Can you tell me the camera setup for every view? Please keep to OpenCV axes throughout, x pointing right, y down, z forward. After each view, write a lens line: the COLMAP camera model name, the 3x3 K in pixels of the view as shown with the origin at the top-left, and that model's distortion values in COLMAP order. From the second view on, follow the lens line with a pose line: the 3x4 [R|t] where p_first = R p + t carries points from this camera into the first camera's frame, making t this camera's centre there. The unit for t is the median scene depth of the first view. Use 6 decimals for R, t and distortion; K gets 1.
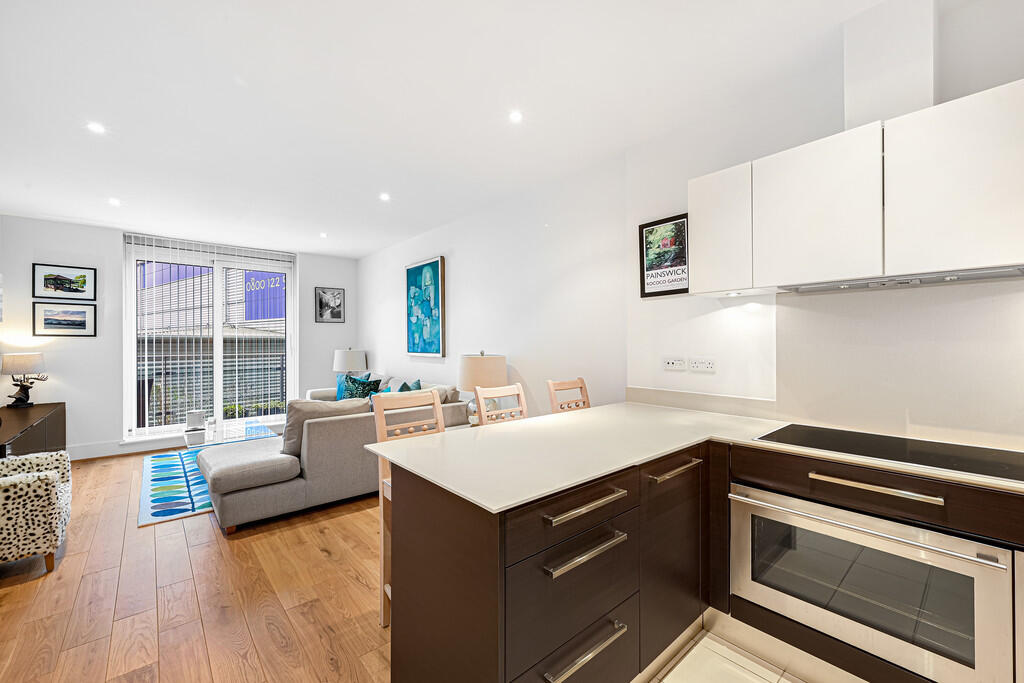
lens RADIAL K [[412.6, 0, 513.7], [0, 412.6, 350.7], [0, 0, 1]] dist [0.001071, 0.000343]
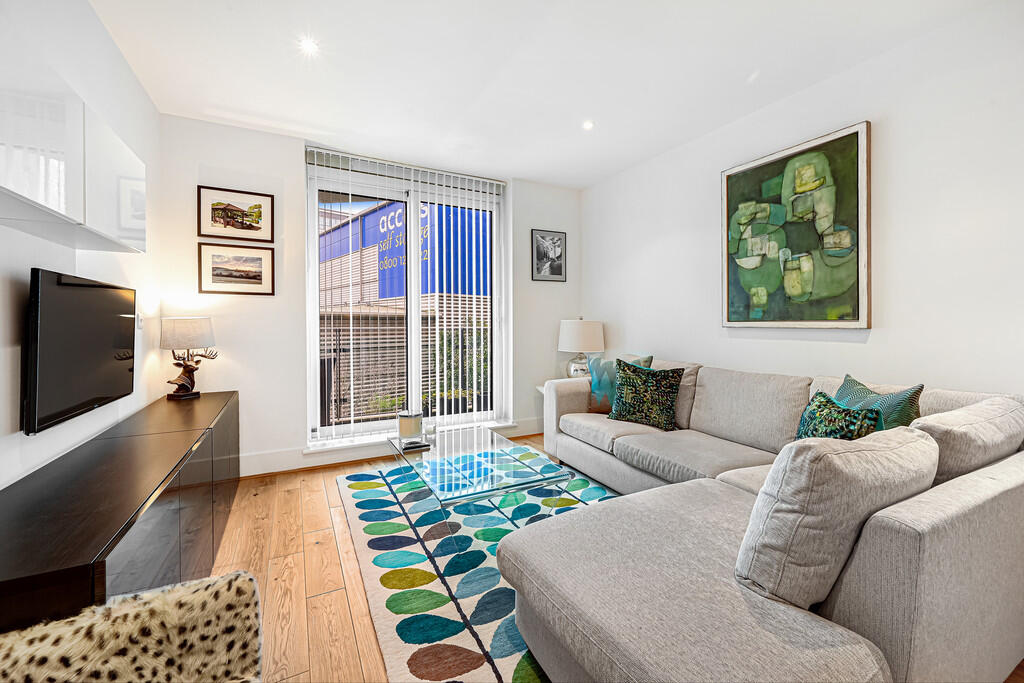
lens RADIAL K [[410.6, 0, 512.0], [0, 410.6, 341.5], [0, 0, 1]] dist [-0.001920, 0.000174]
pose [[0.973426, 0.012972, -0.228636, -0.477148], [-0.007640, 0.999678, 0.024190, 0.022766], [0.228876, -0.021801, 0.973211, 0.432809]]
